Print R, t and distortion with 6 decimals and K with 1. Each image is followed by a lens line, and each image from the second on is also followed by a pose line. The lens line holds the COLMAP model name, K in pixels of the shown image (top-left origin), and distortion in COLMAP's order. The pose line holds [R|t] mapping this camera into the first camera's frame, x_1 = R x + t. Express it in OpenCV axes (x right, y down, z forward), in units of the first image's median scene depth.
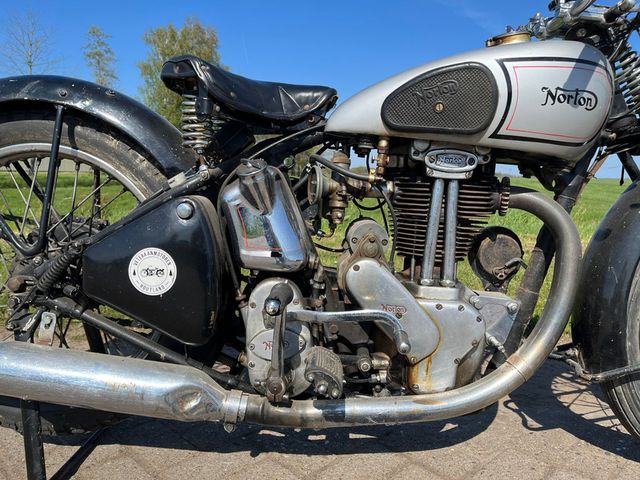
lens RADIAL K [[489.2, 0, 329.3], [0, 489.2, 235.4], [0, 0, 1]] dist [0.077556, -0.114383]
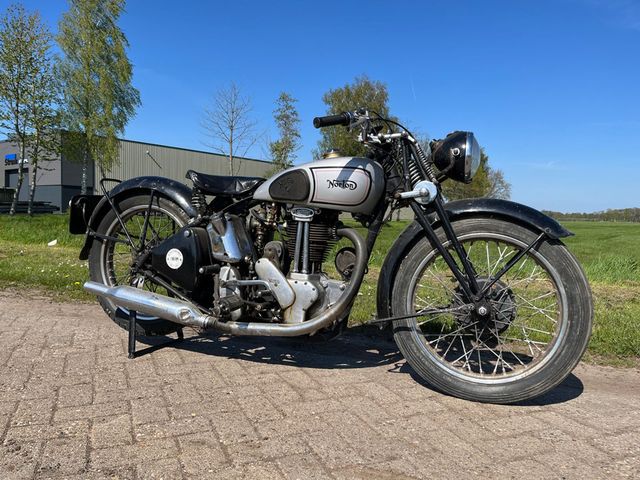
lens RADIAL K [[489.2, 0, 320.9], [0, 489.2, 245.9], [0, 0, 1]] dist [0.077556, -0.114383]
pose [[0.936699, 0.024069, -0.349307, 1.052005], [-0.048138, 0.997014, -0.060386, 0.112698], [0.346811, 0.073378, 0.935060, -0.916639]]
